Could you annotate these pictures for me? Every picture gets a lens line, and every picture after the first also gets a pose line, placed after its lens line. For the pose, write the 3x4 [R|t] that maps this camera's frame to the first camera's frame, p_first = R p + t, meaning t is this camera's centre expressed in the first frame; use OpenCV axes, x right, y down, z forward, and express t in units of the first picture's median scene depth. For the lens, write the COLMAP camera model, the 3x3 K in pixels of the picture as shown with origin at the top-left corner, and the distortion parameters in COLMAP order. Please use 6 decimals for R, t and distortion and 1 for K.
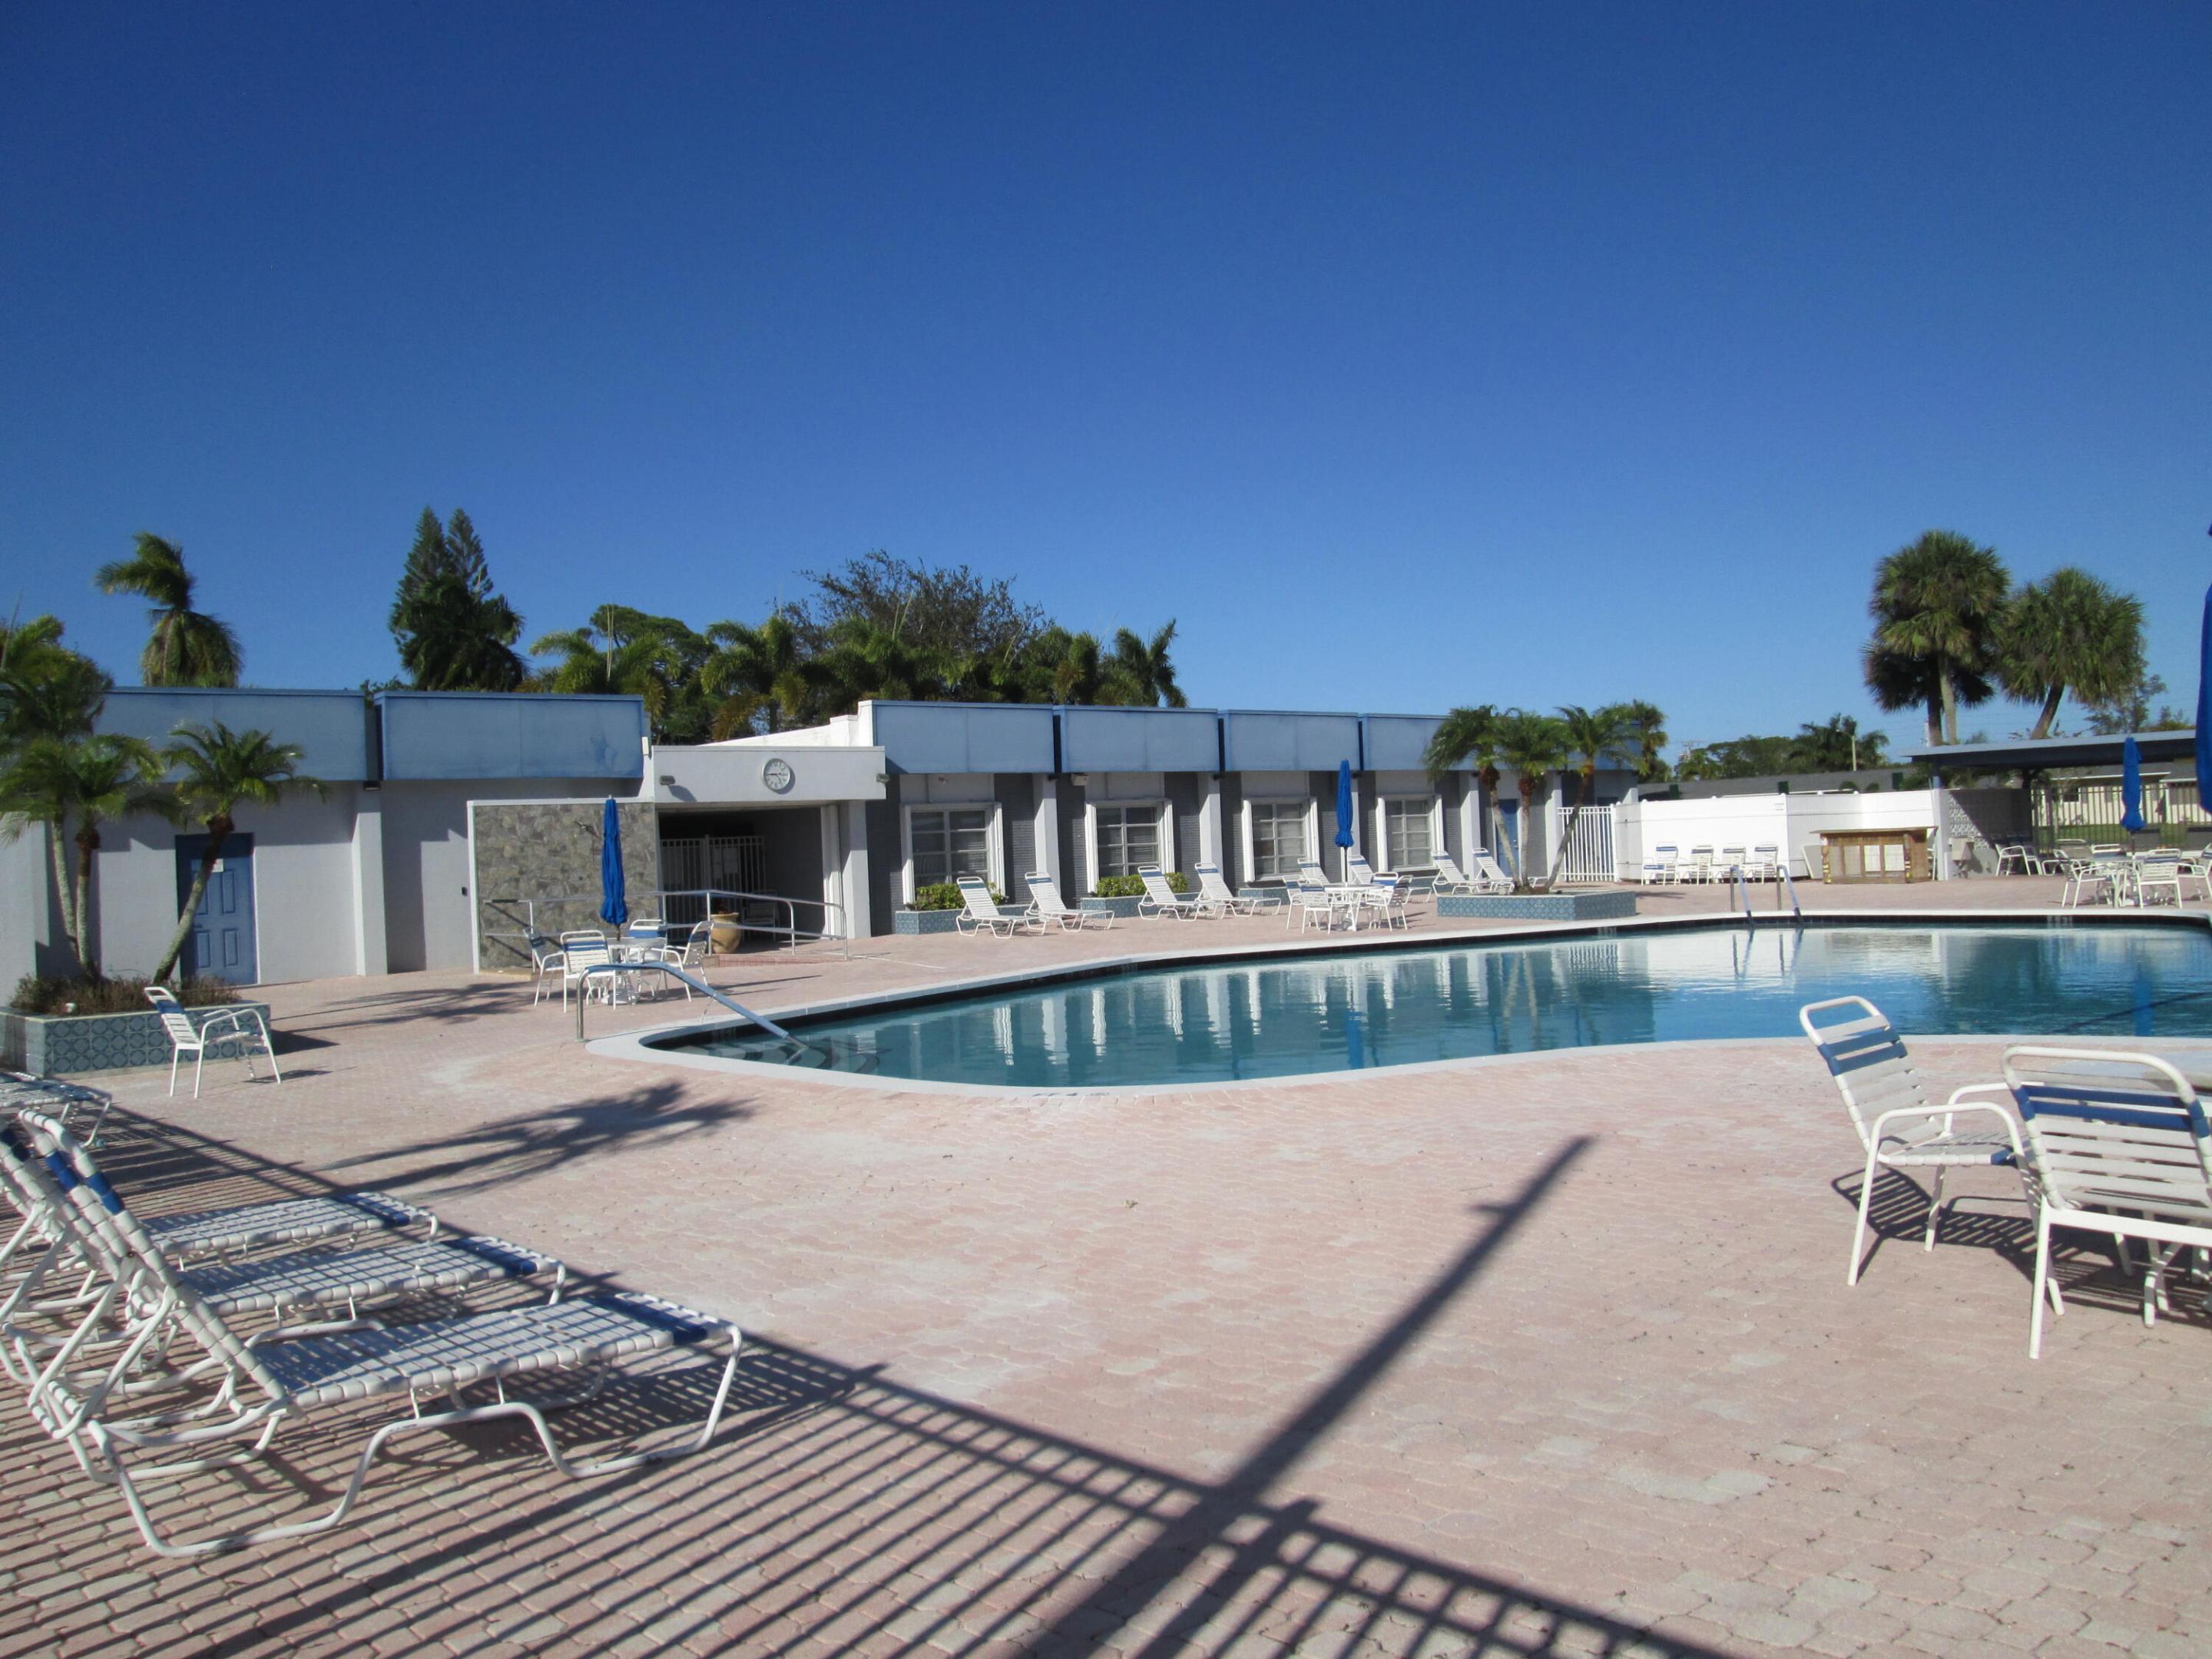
lens RADIAL K [[1830.1, 0, 1093.9], [0, 1830.1, 812.7], [0, 0, 1]] dist [-0.055318, 0.025194]
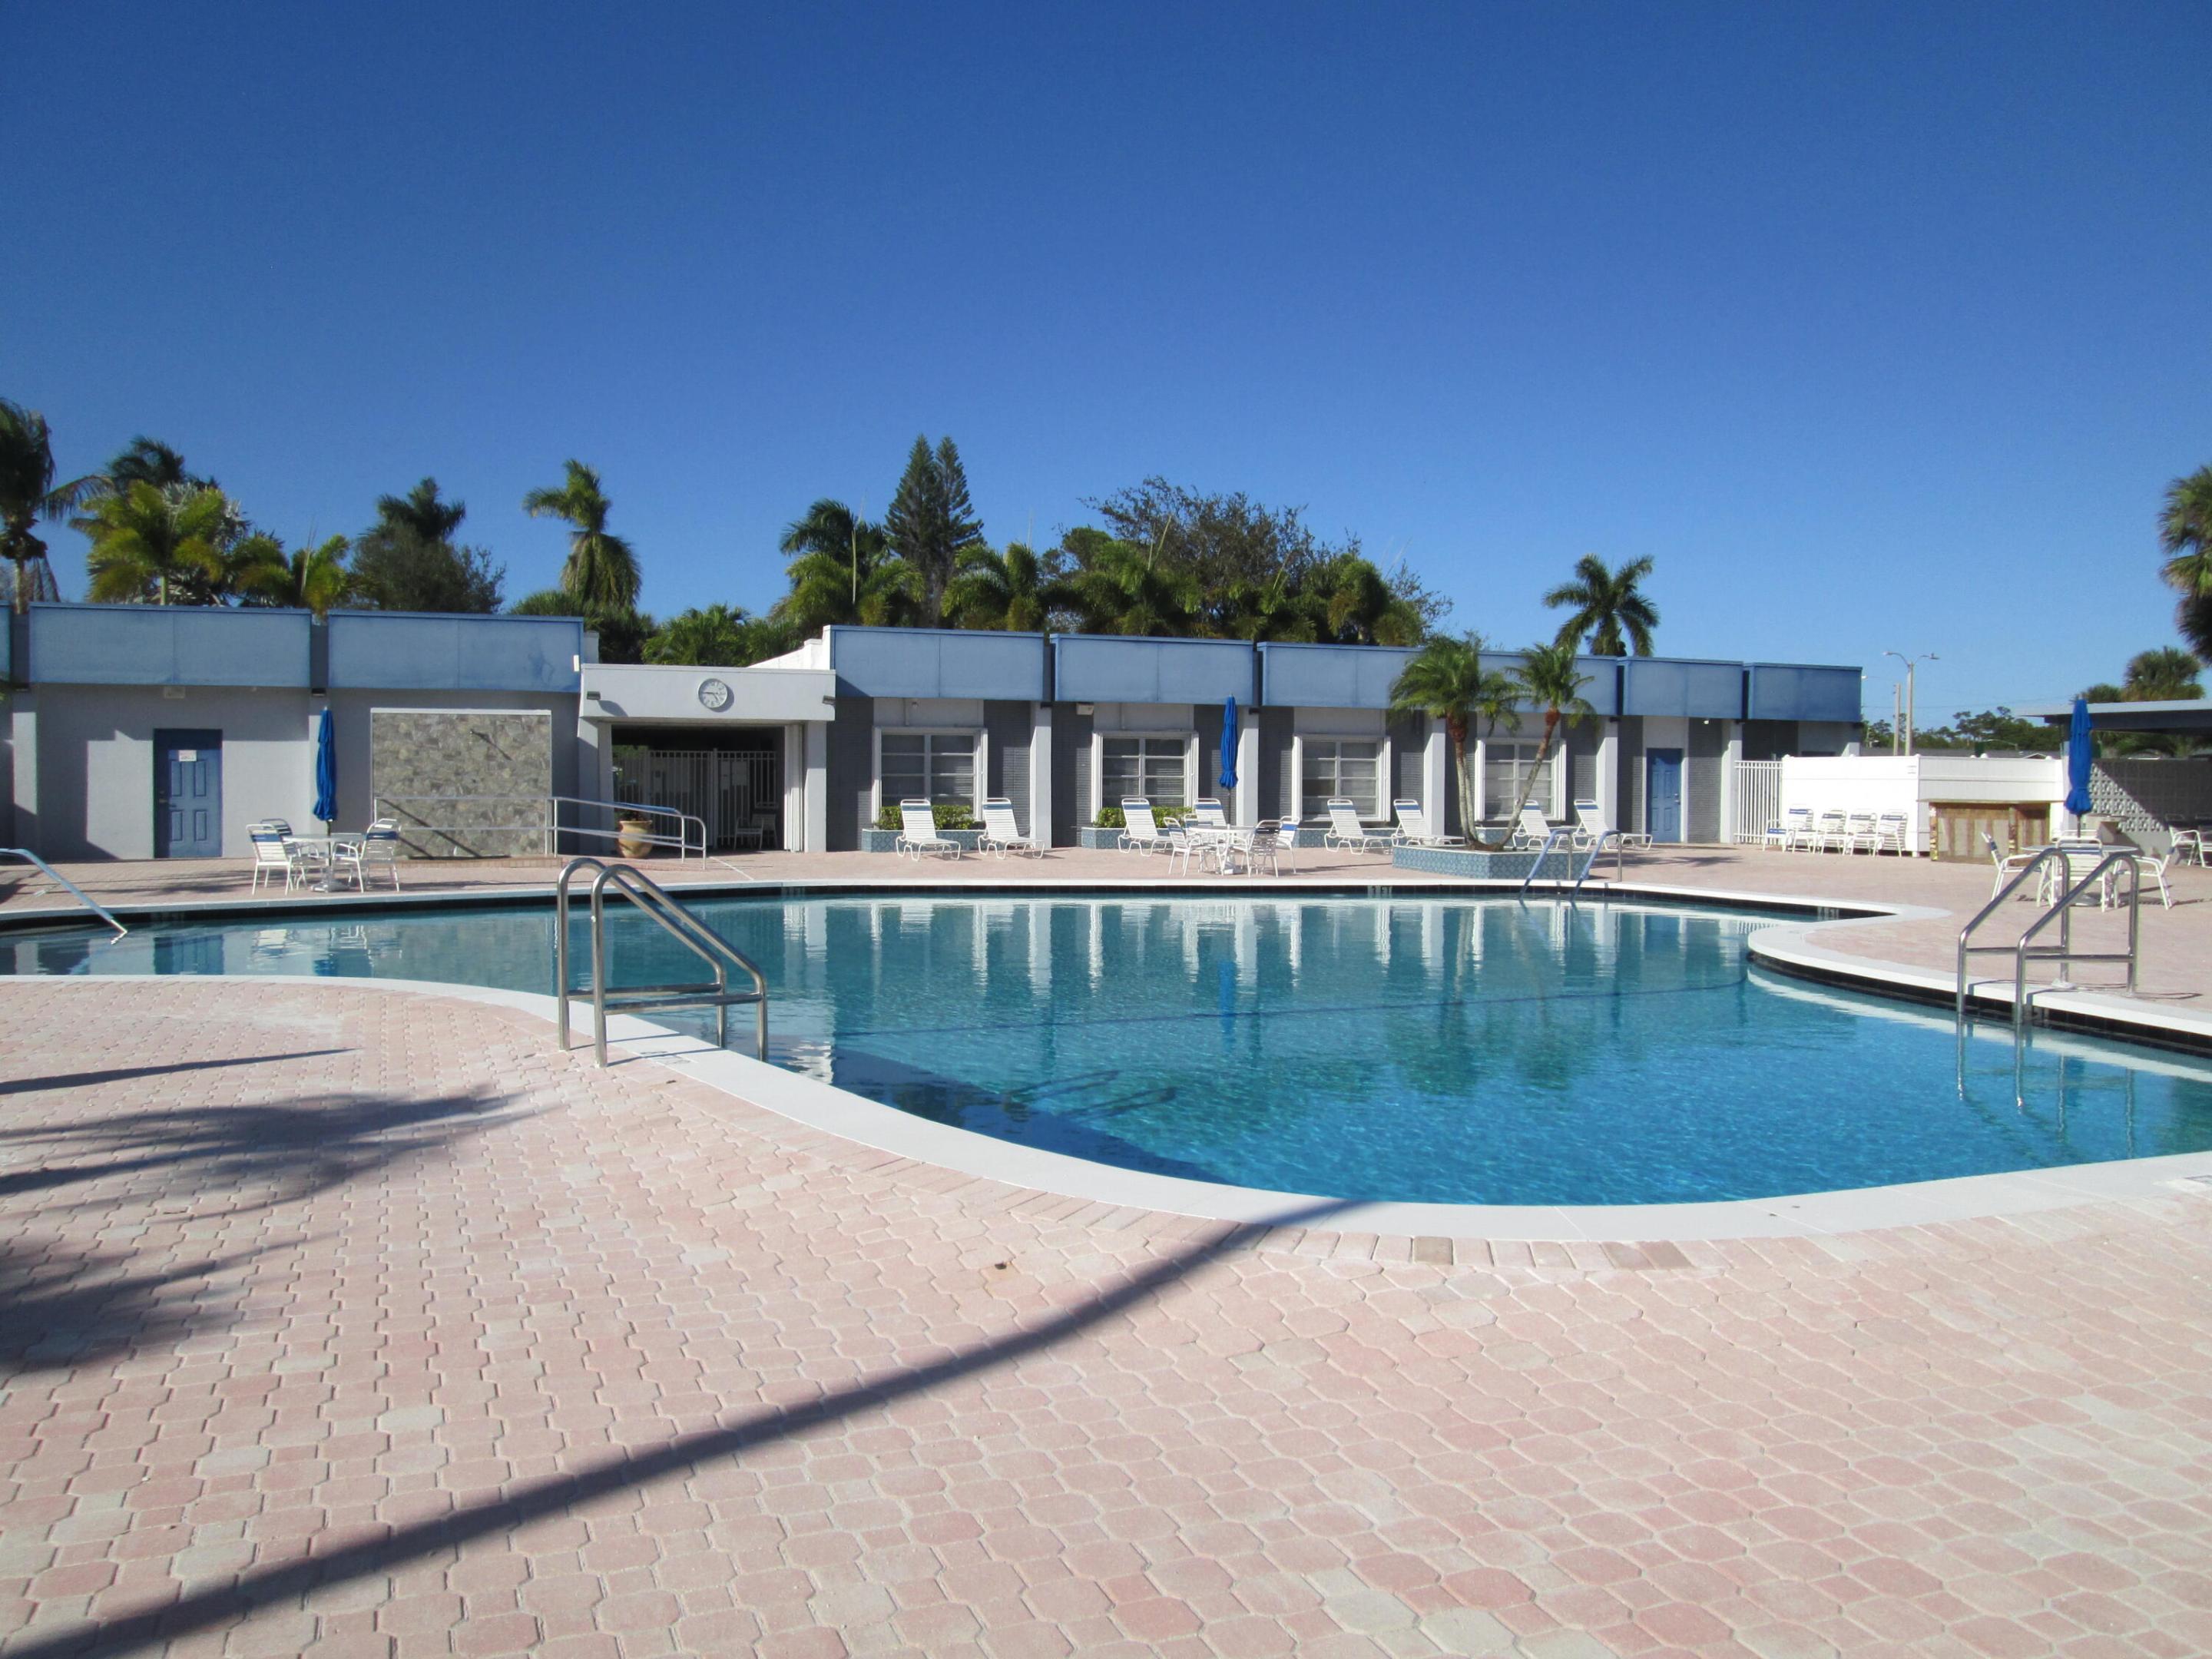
lens RADIAL K [[1830.1, 0, 1122.9], [0, 1830.1, 840.4], [0, 0, 1]] dist [-0.055318, 0.025194]
pose [[0.944701, 0.057876, -0.322785, 0.360585], [-0.039746, 0.997254, 0.062484, -0.010343], [0.325515, -0.046200, 0.944407, 0.062927]]
